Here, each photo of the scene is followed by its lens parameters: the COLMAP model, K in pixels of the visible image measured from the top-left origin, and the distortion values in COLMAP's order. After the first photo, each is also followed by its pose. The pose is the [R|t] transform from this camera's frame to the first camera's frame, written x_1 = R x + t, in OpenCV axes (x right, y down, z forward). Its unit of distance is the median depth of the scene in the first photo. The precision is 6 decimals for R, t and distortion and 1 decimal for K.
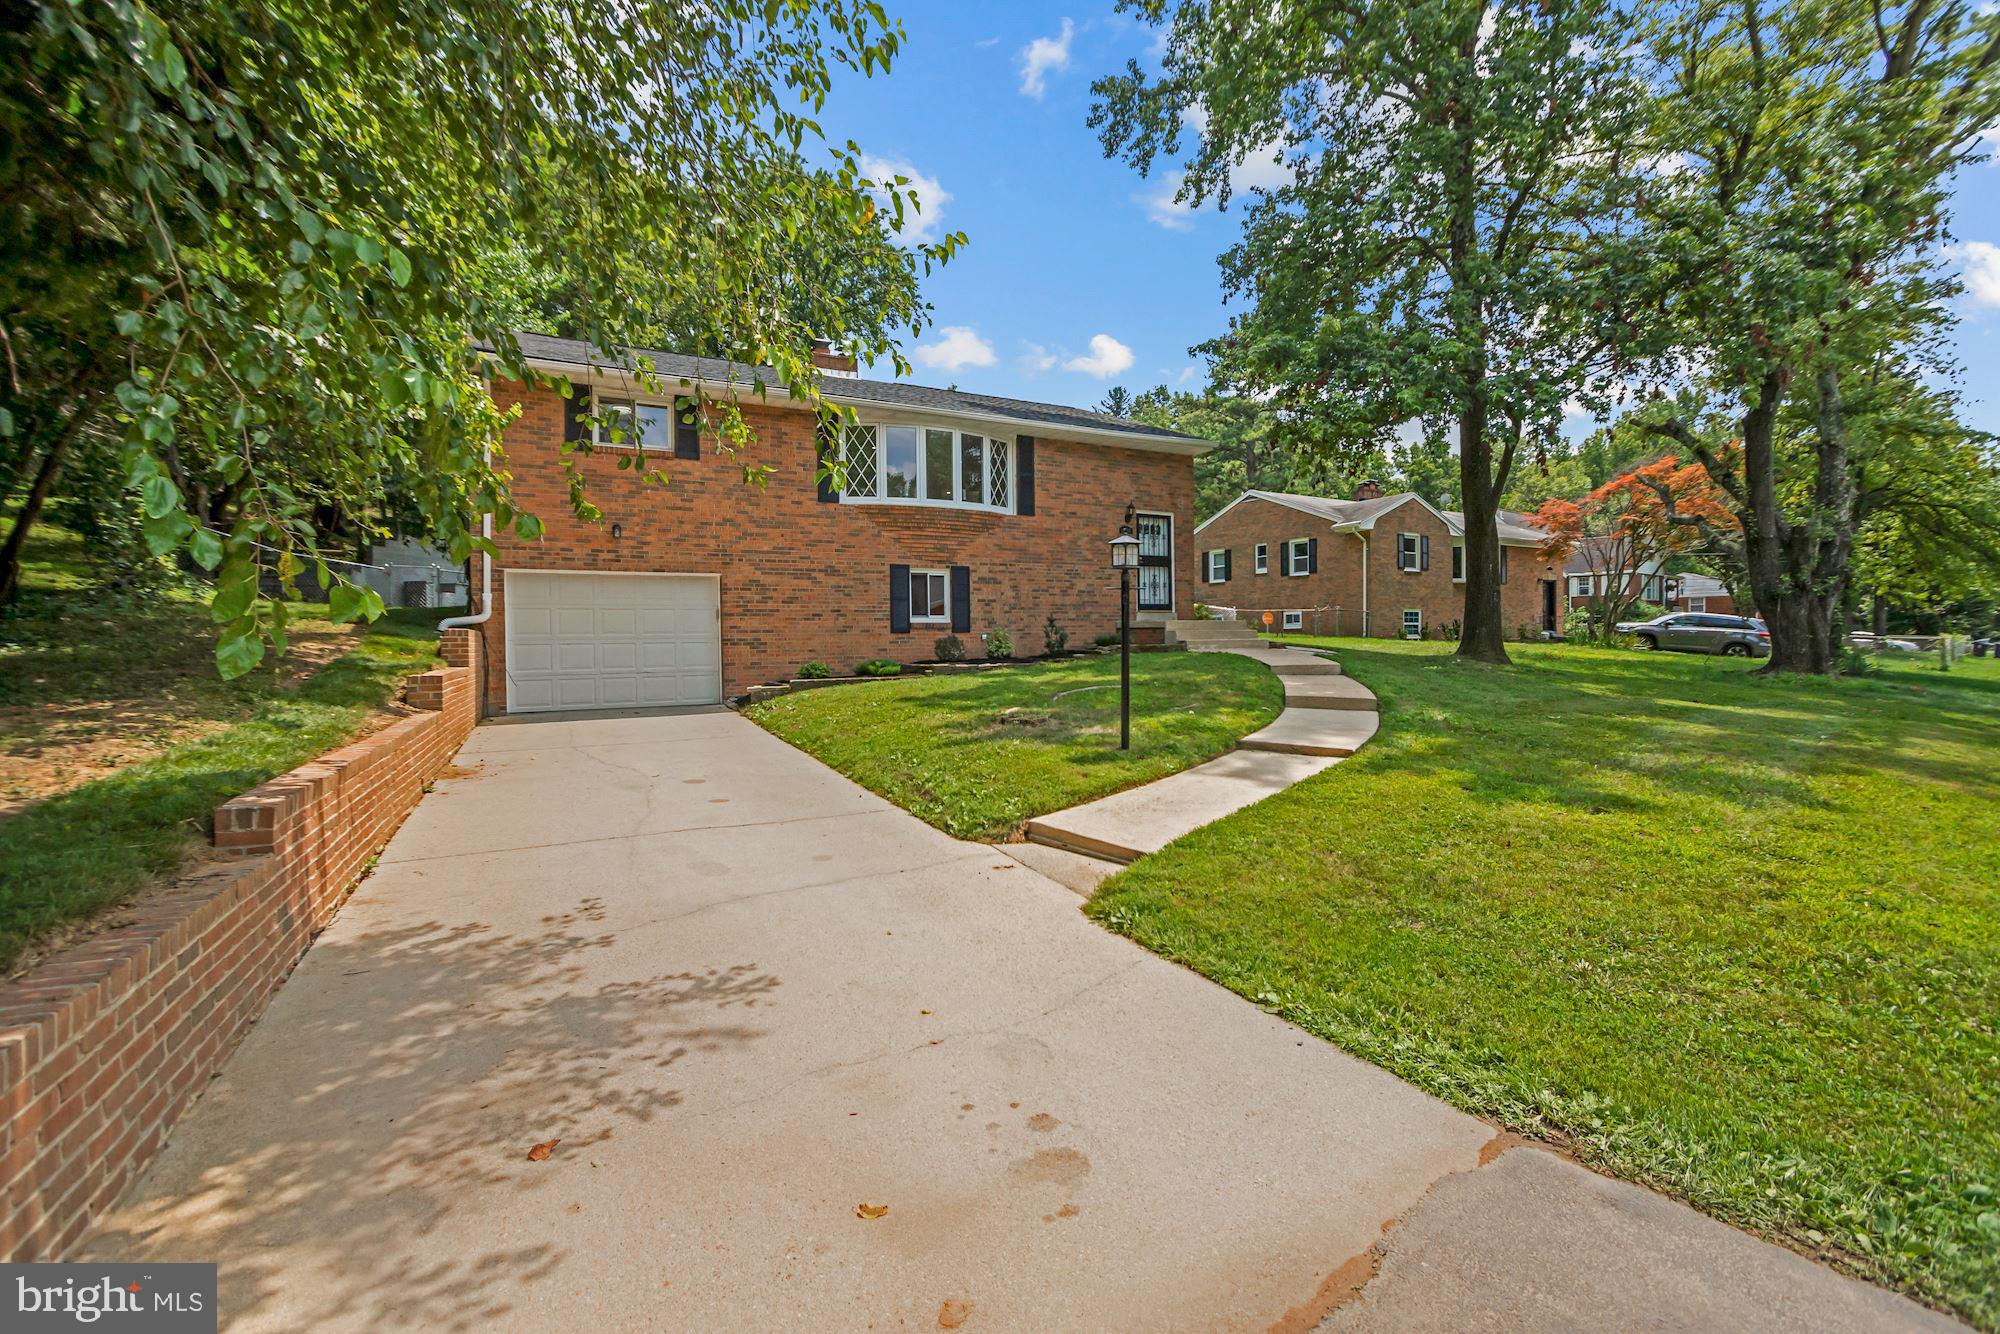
lens RADIAL K [[896.1, 0, 986.8], [0, 896.1, 659.4], [0, 0, 1]] dist [-0.015006, 0.002075]
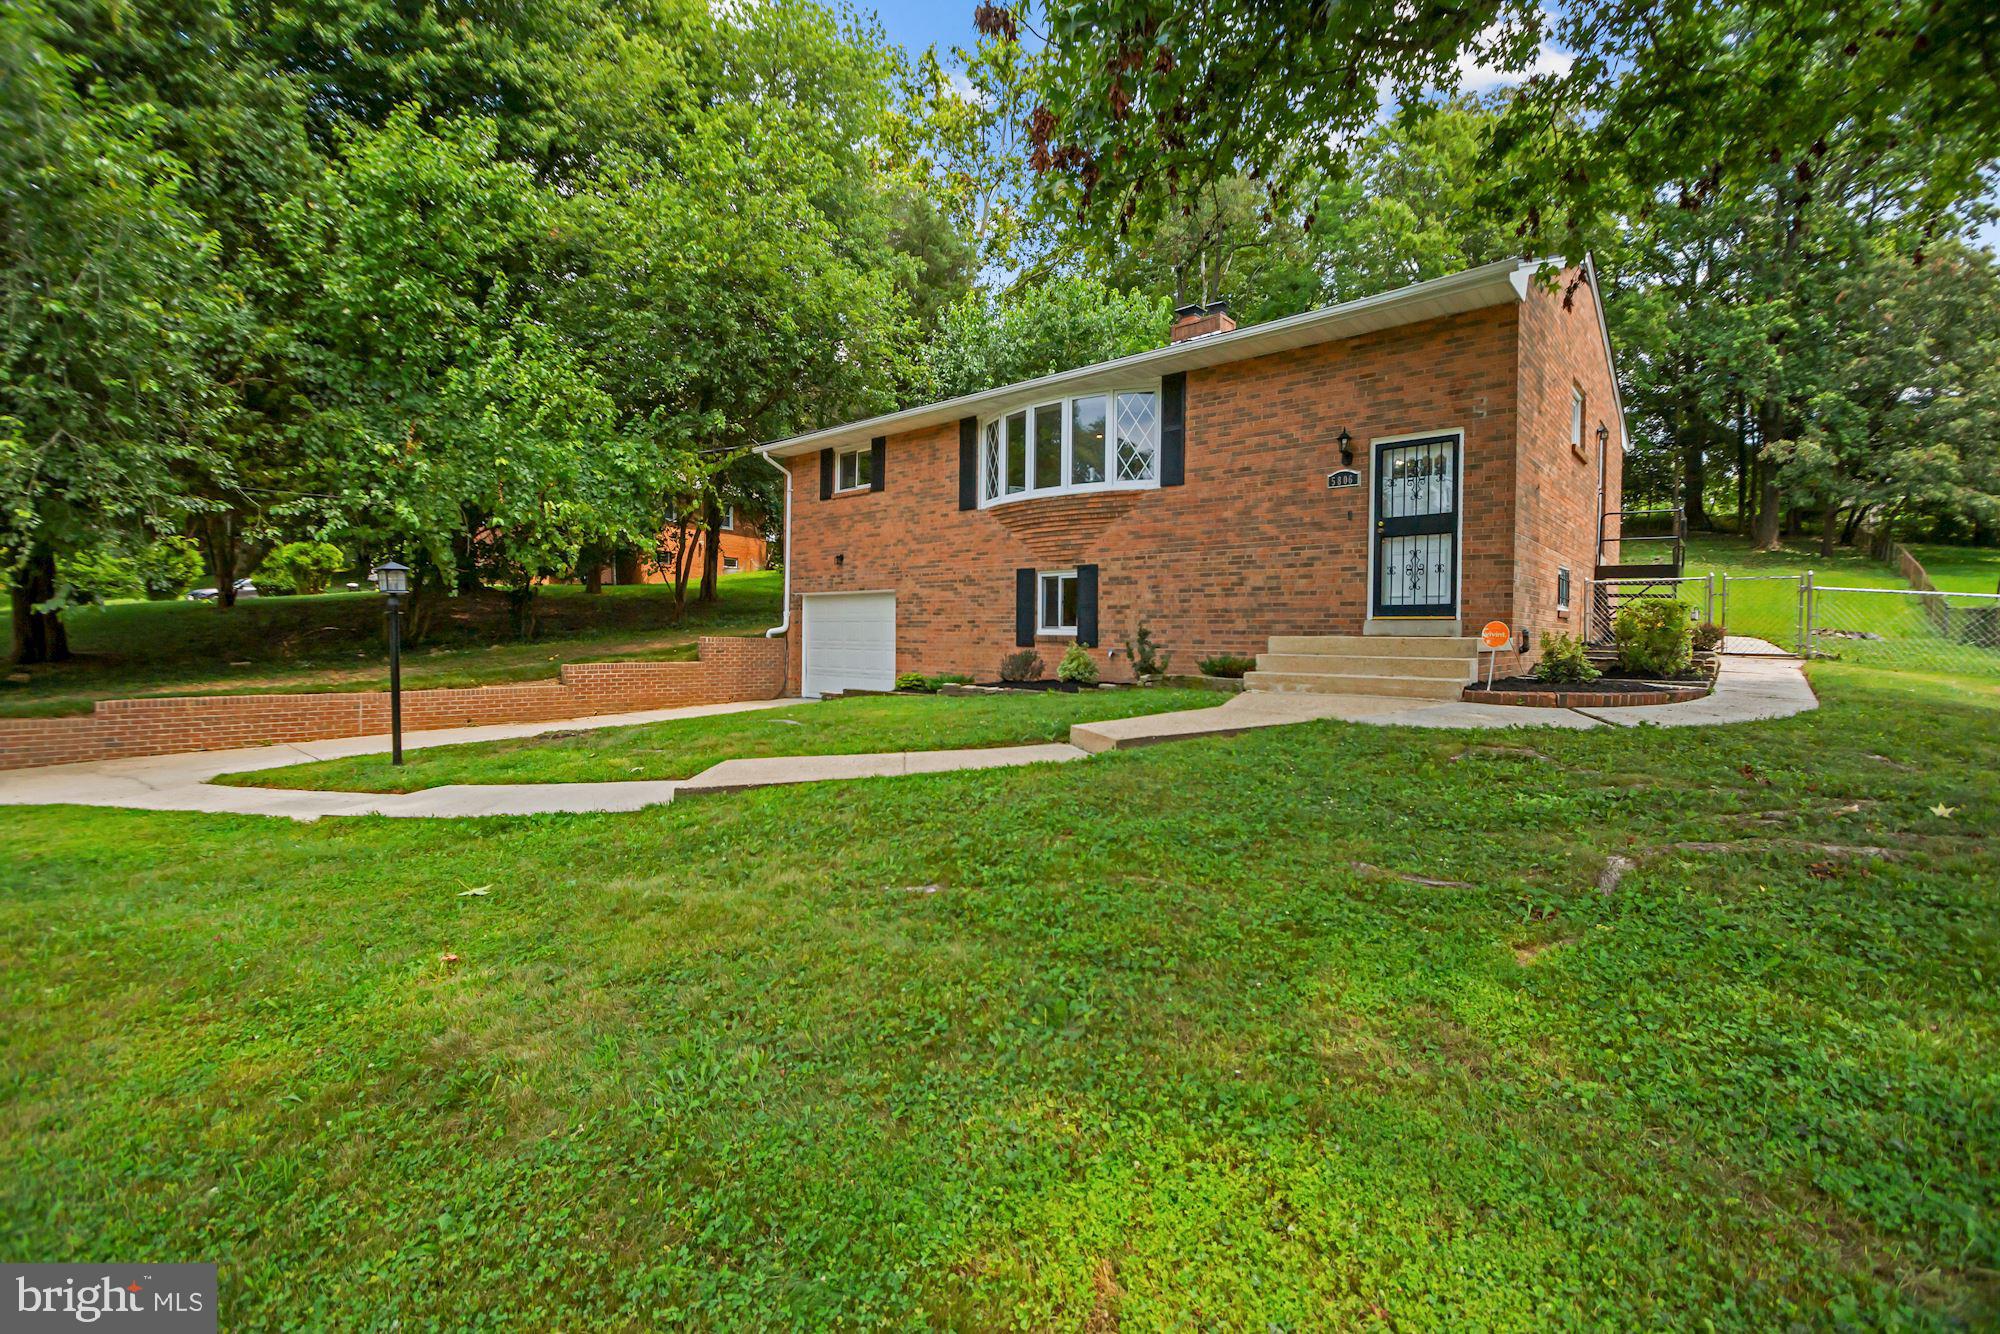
lens RADIAL K [[896.1, 0, 960.4], [0, 896.1, 651.8], [0, 0, 1]] dist [-0.015006, 0.002075]
pose [[0.312027, 0.033497, -0.949482, 0.731831], [-0.032468, 0.999170, 0.024580, -0.044884], [0.949518, 0.023158, 0.312856, 0.679579]]
